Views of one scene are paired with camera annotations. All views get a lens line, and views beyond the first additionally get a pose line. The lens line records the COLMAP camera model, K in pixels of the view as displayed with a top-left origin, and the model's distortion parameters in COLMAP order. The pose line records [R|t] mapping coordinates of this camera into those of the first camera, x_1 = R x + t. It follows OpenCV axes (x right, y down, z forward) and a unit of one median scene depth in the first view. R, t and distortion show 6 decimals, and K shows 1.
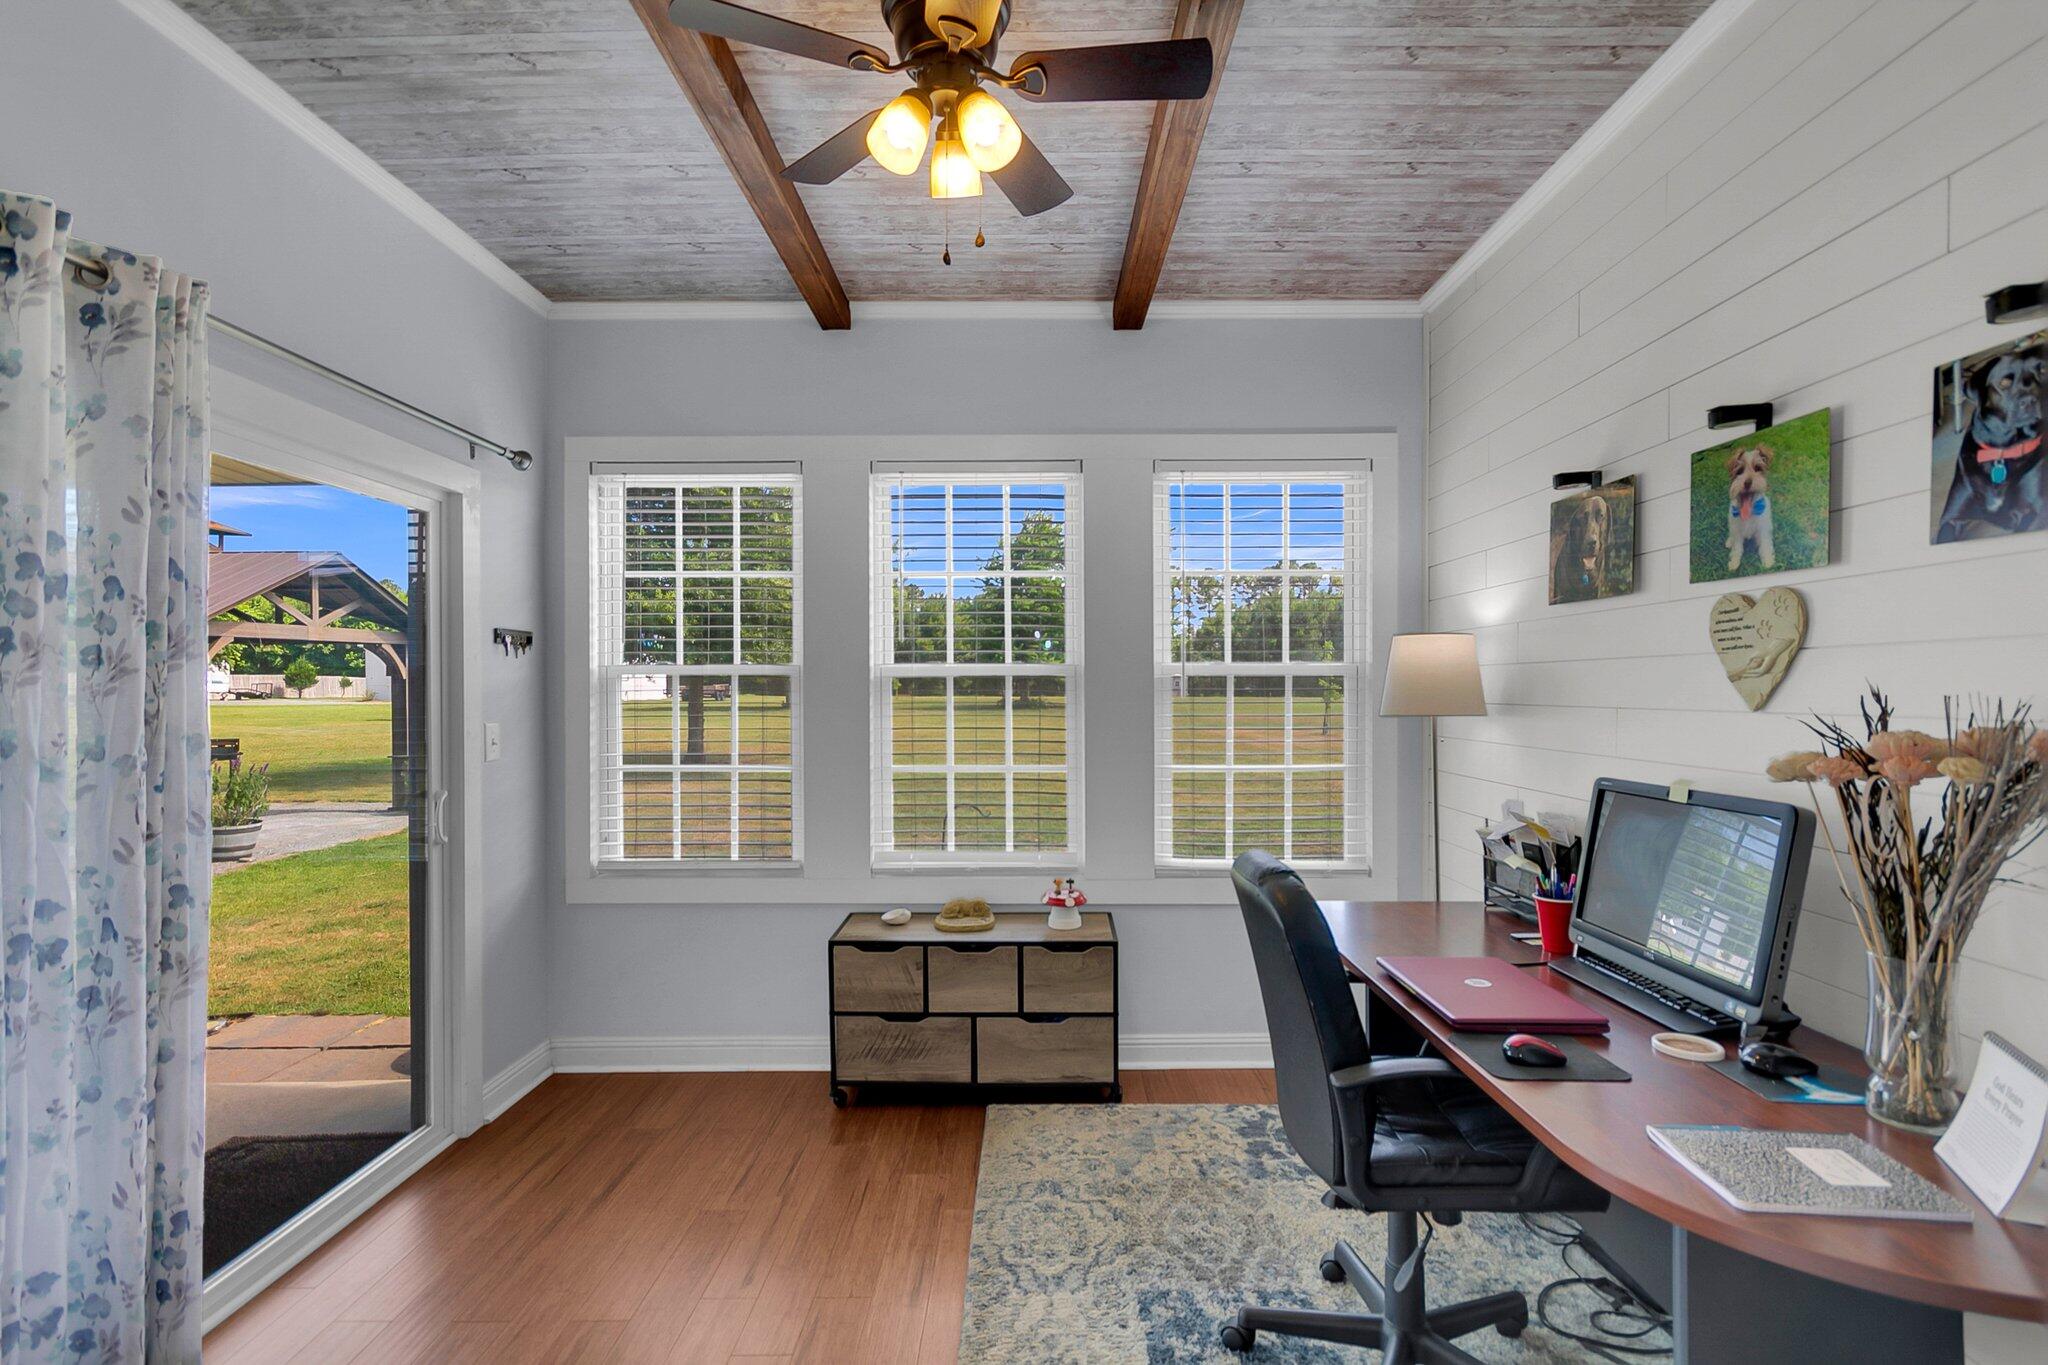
lens RADIAL K [[953.1, 0, 1024.0], [0, 953.1, 682.5], [0, 0, 1]] dist [0.046522, 0.000198]
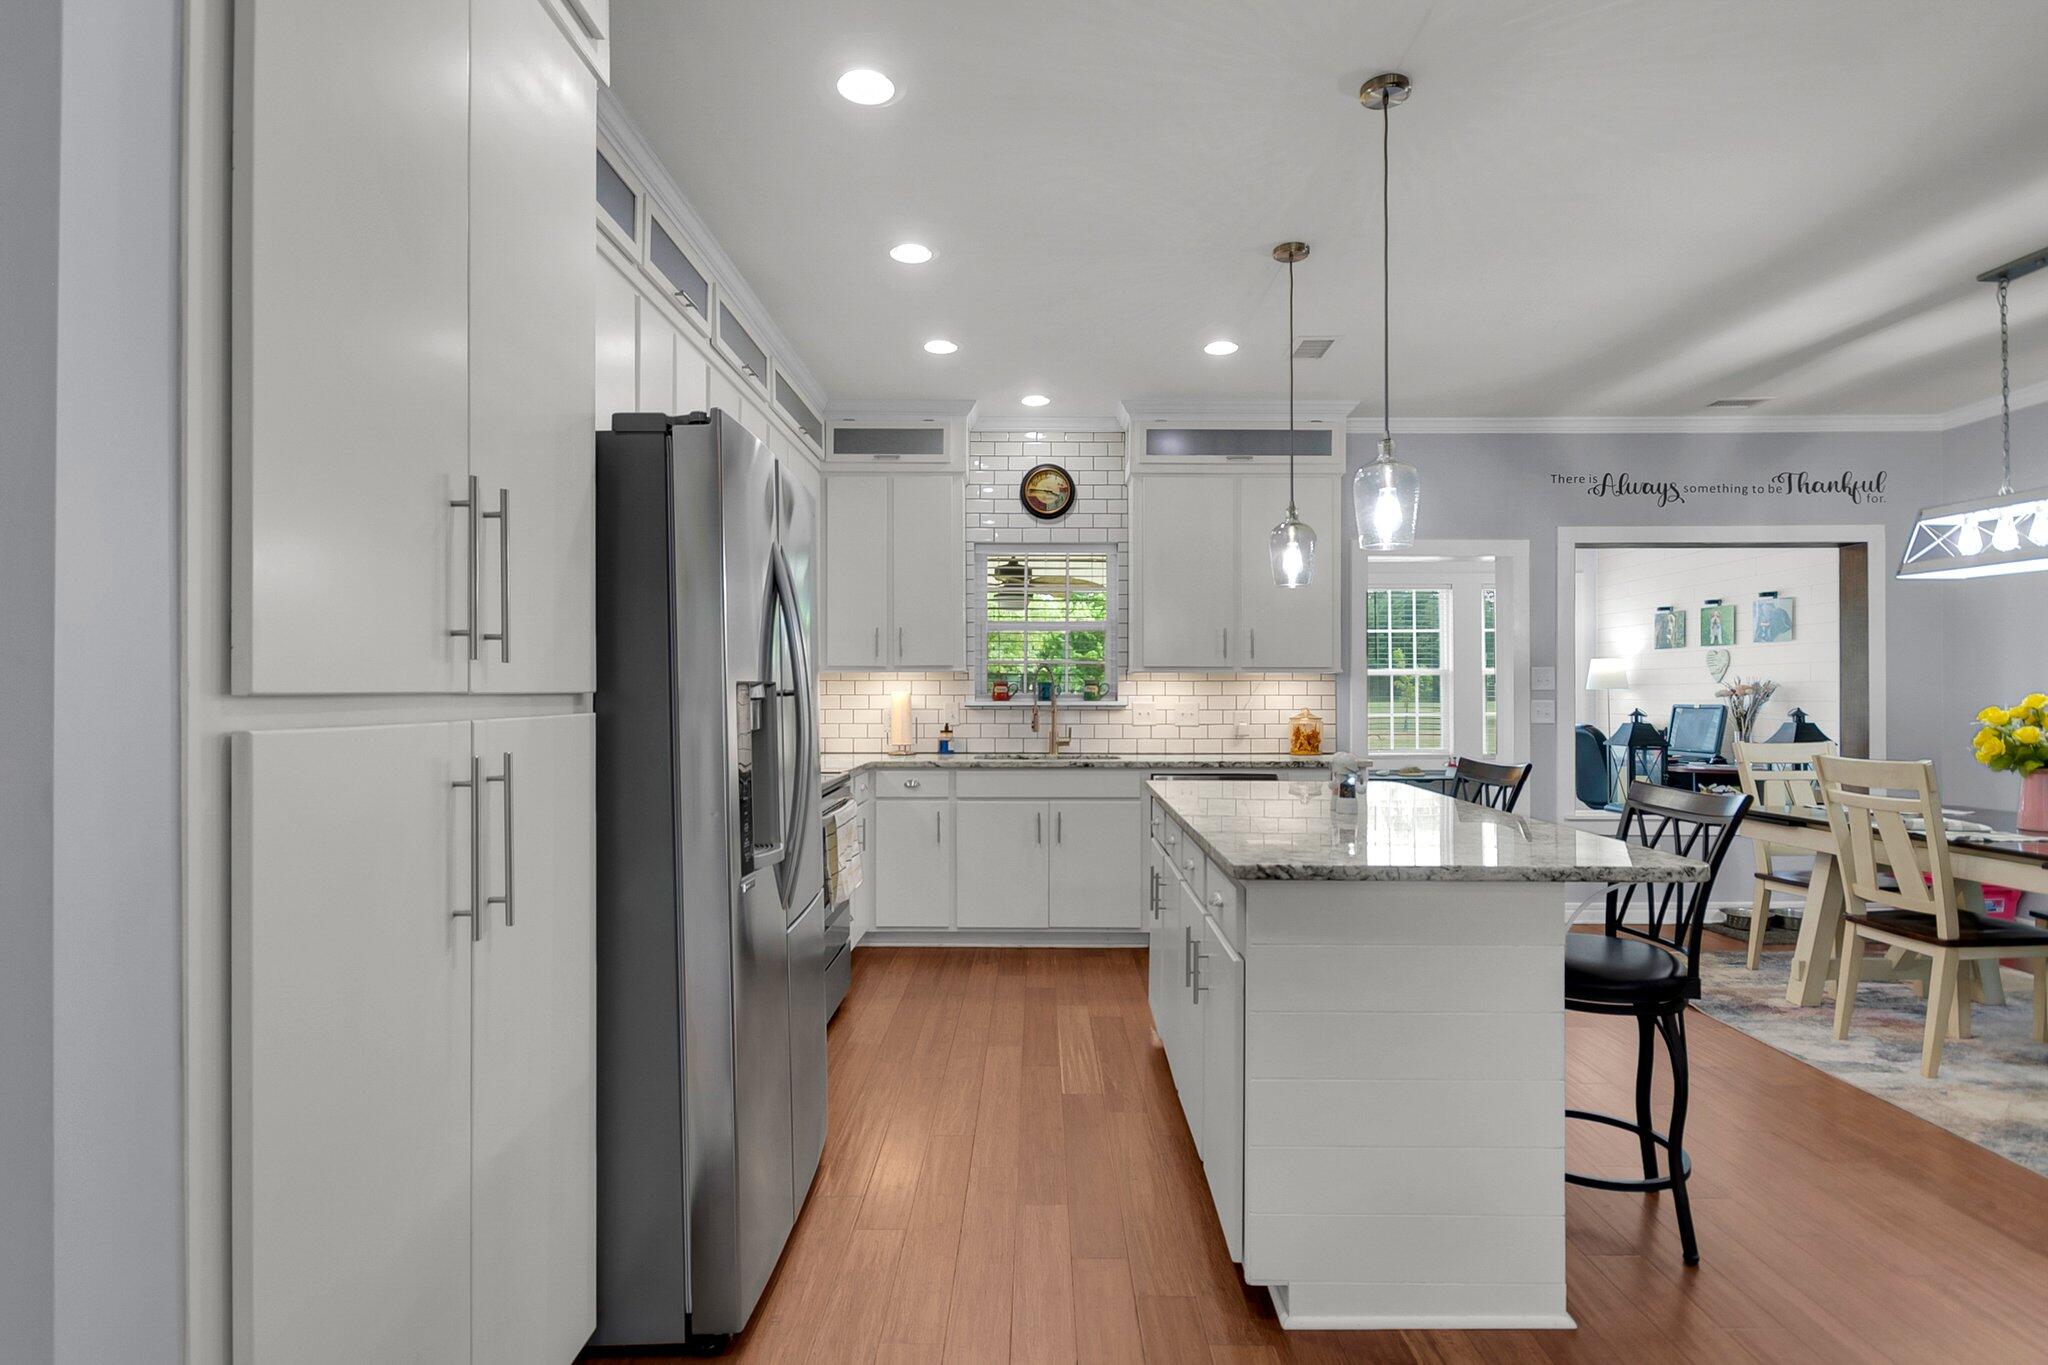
lens RADIAL K [[988.6, 0, 1032.2], [0, 988.6, 686.7], [0, 0, 1]] dist [0.000441, 0.000283]
pose [[0.999984, -0.002304, -0.005128, -1.703628], [0.002338, 0.999975, 0.006661, 0.010918], [0.005112, -0.006673, 0.999965, -2.573532]]
